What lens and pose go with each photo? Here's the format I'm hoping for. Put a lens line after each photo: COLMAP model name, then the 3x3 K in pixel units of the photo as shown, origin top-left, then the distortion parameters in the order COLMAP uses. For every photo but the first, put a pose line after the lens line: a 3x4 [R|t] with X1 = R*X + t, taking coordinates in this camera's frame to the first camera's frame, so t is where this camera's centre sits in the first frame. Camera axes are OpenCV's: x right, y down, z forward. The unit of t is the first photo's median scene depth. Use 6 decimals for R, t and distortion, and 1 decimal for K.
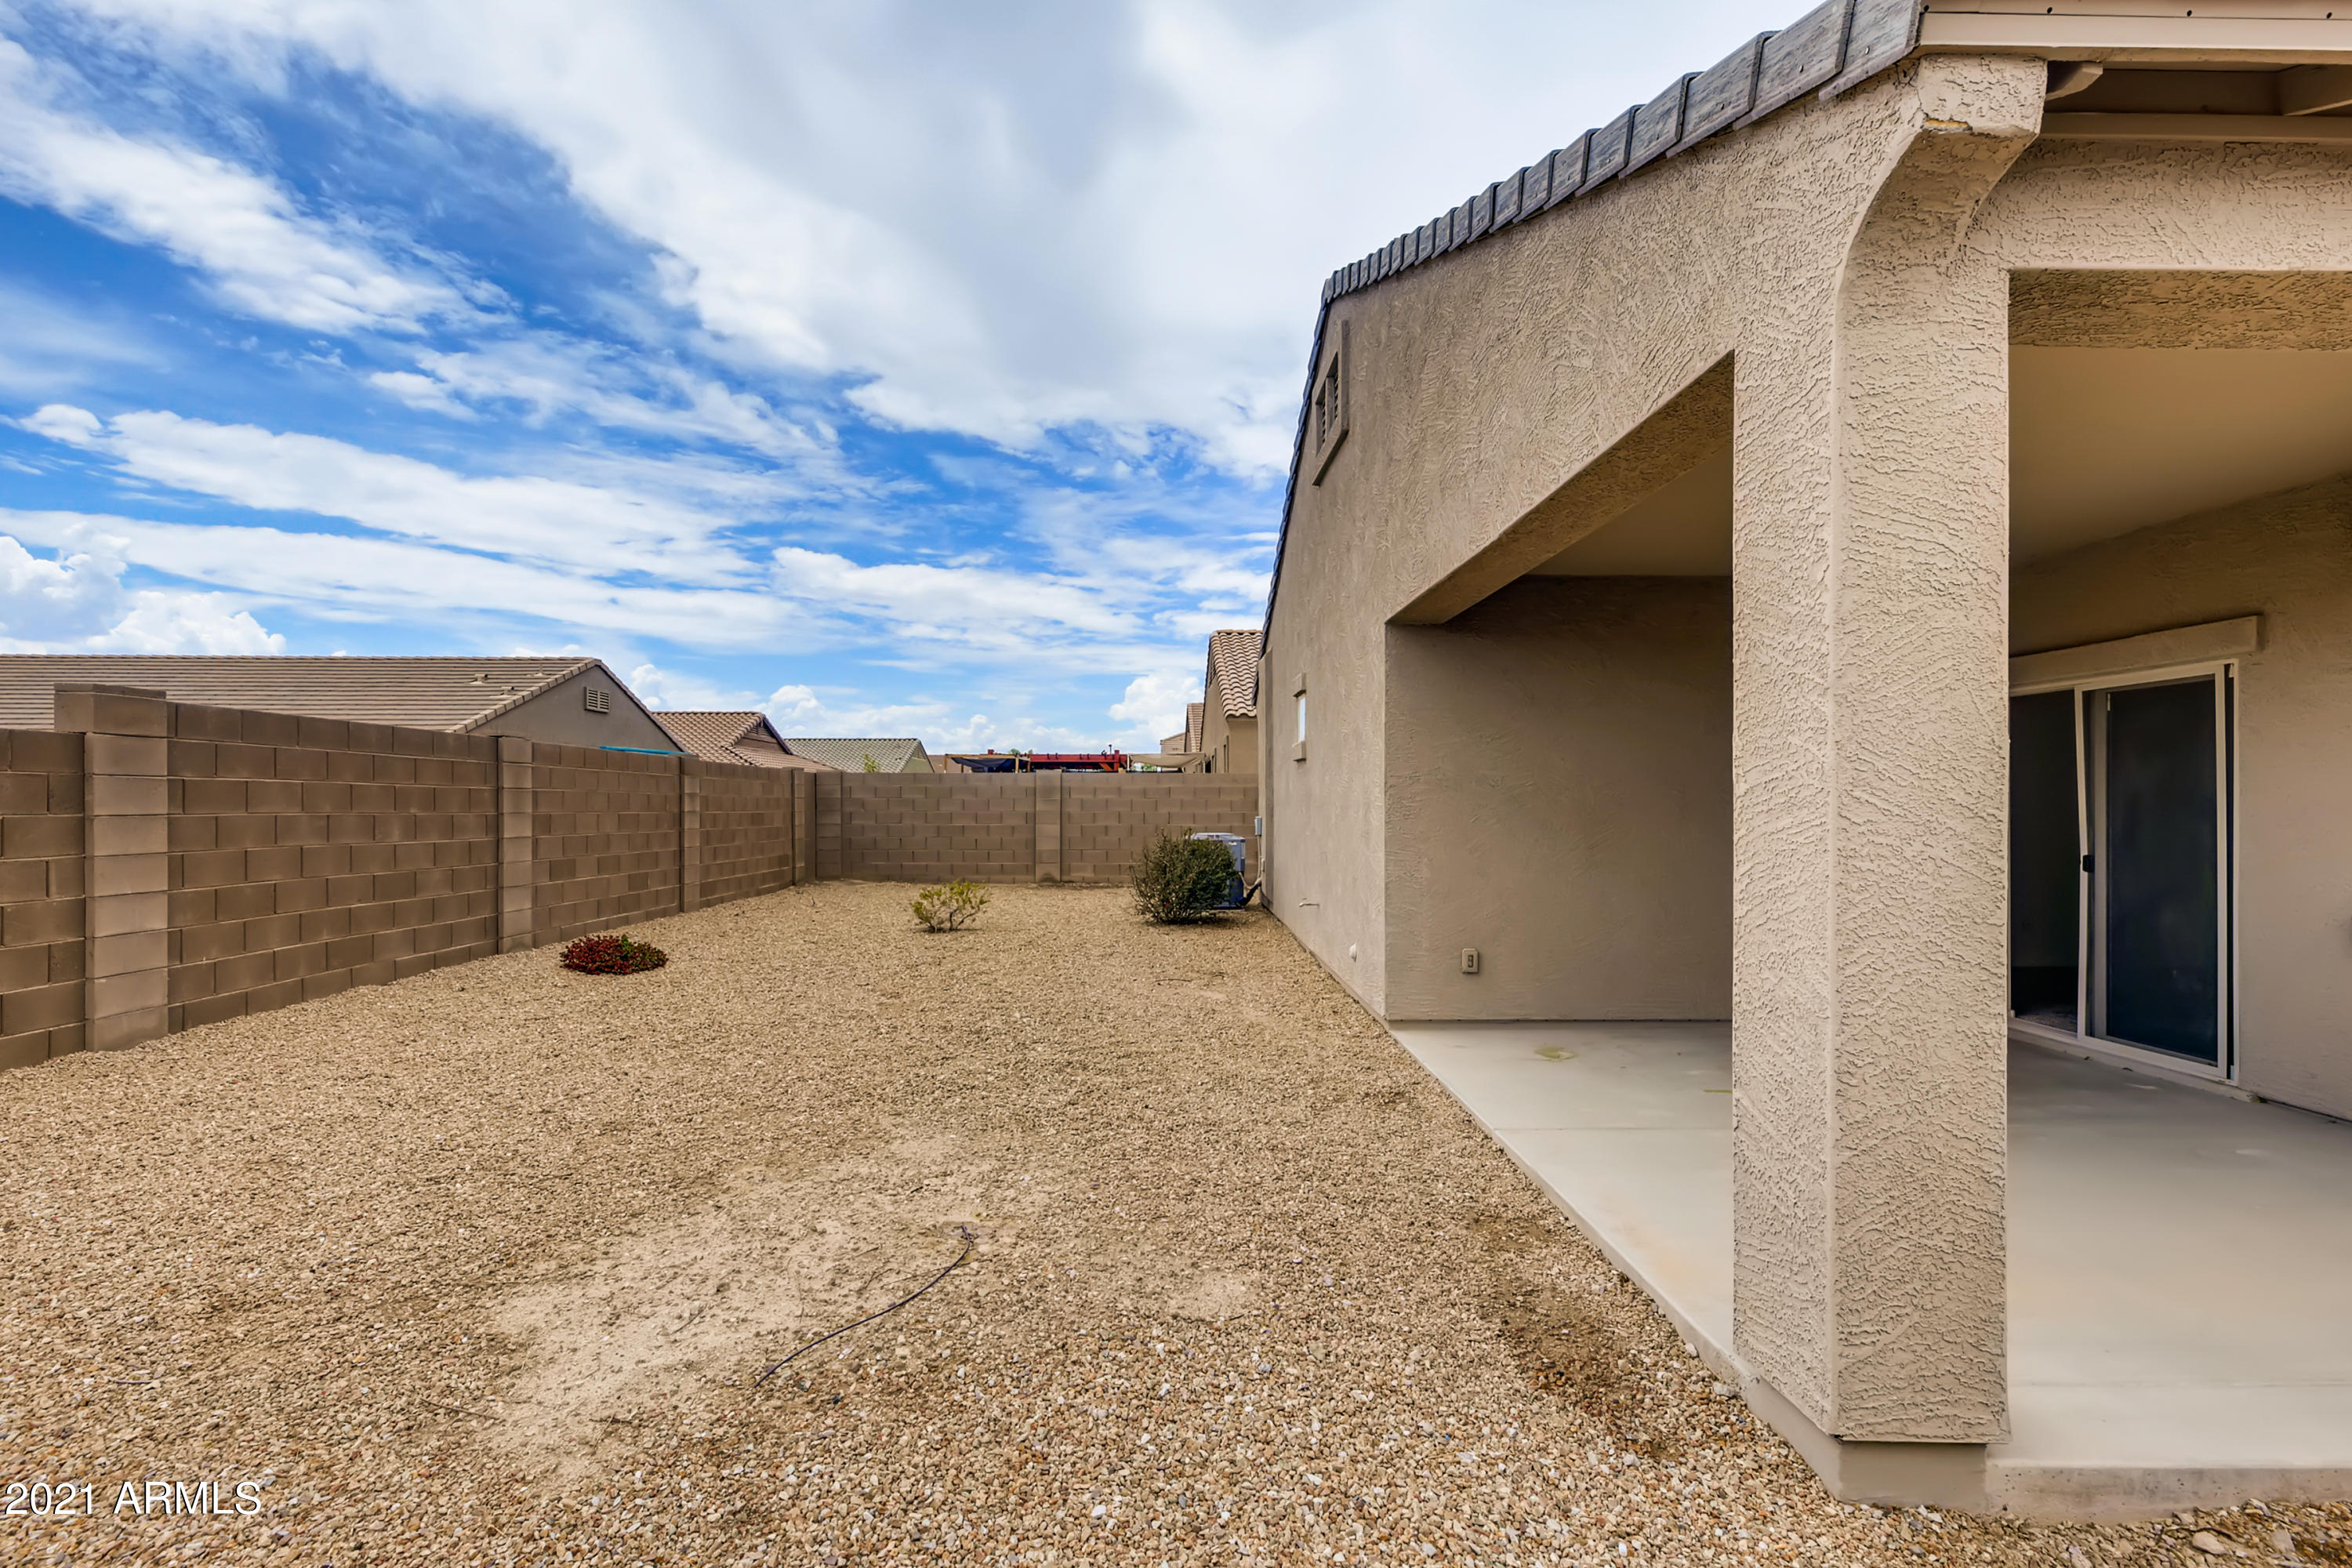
lens RADIAL K [[1053.5, 0, 1174.7], [0, 1053.5, 795.2], [0, 0, 1]] dist [0.006611, 0.000078]
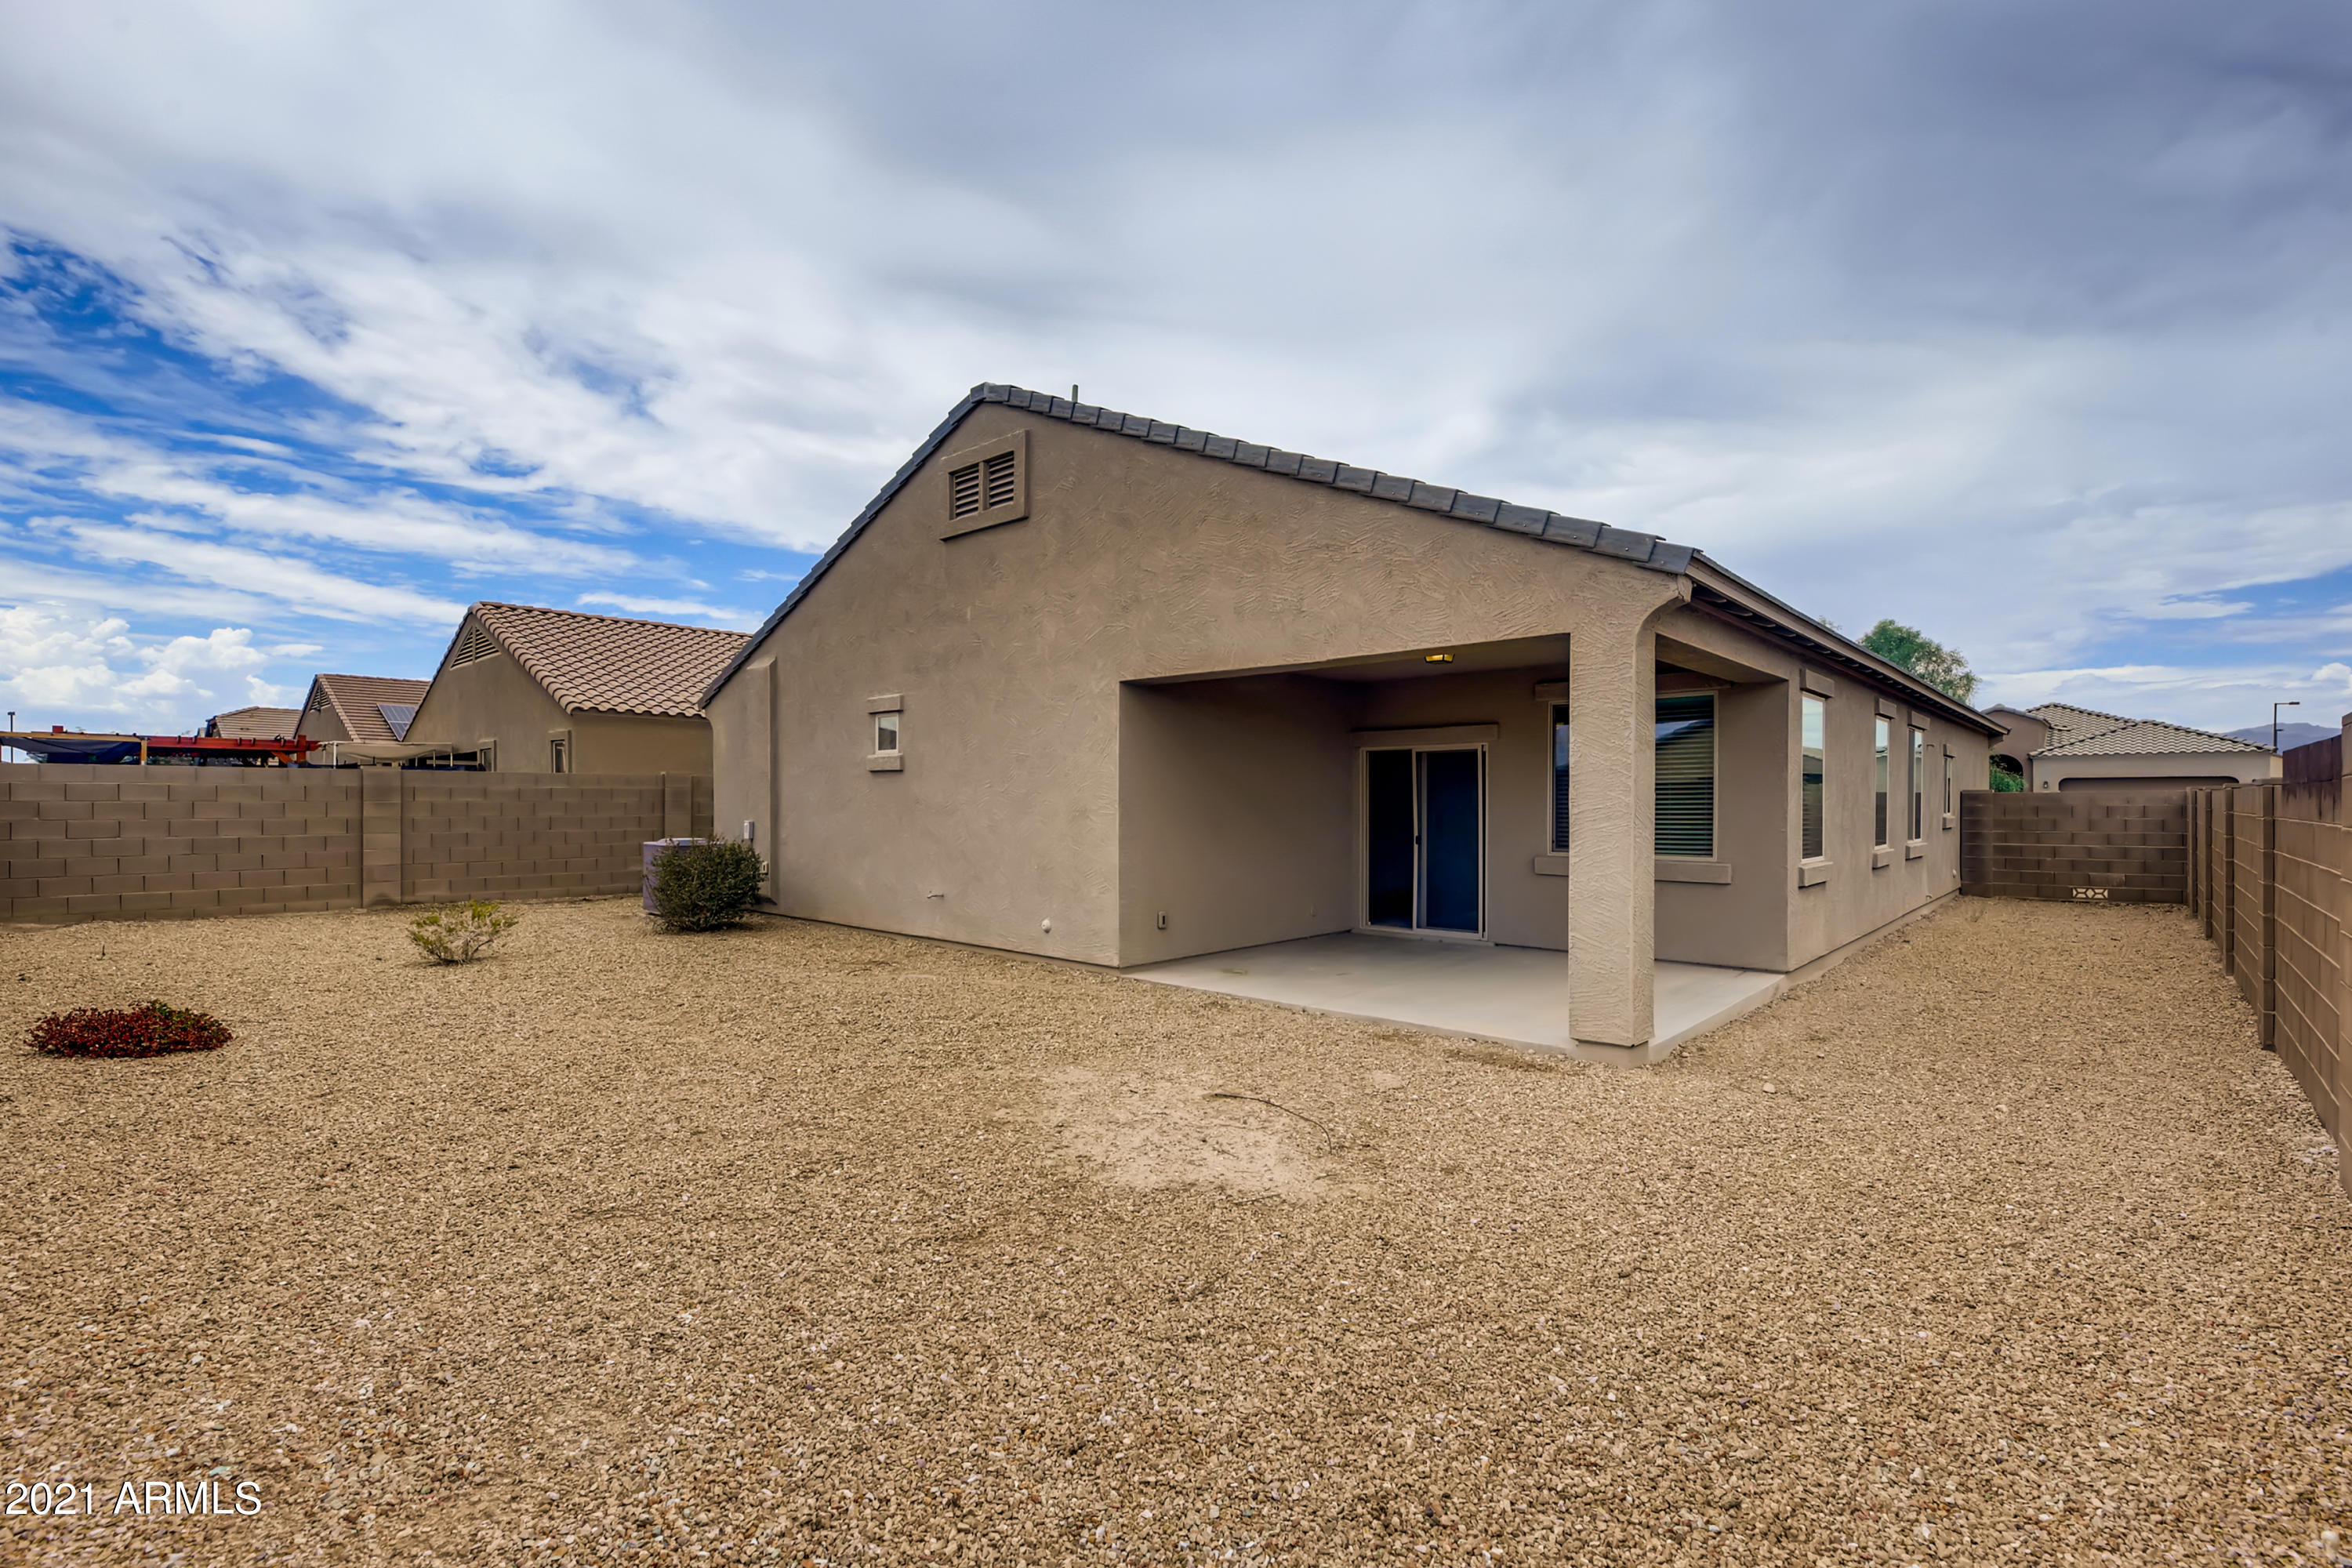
lens RADIAL K [[1055.4, 0, 1176.1], [0, 1055.4, 752.9], [0, 0, 1]] dist [0.011853, 0.000009]
pose [[0.689991, 0.029806, 0.723204, -0.860370], [-0.004962, 0.999323, -0.036452, -0.022802], [-0.723801, 0.021563, 0.689672, -0.026023]]
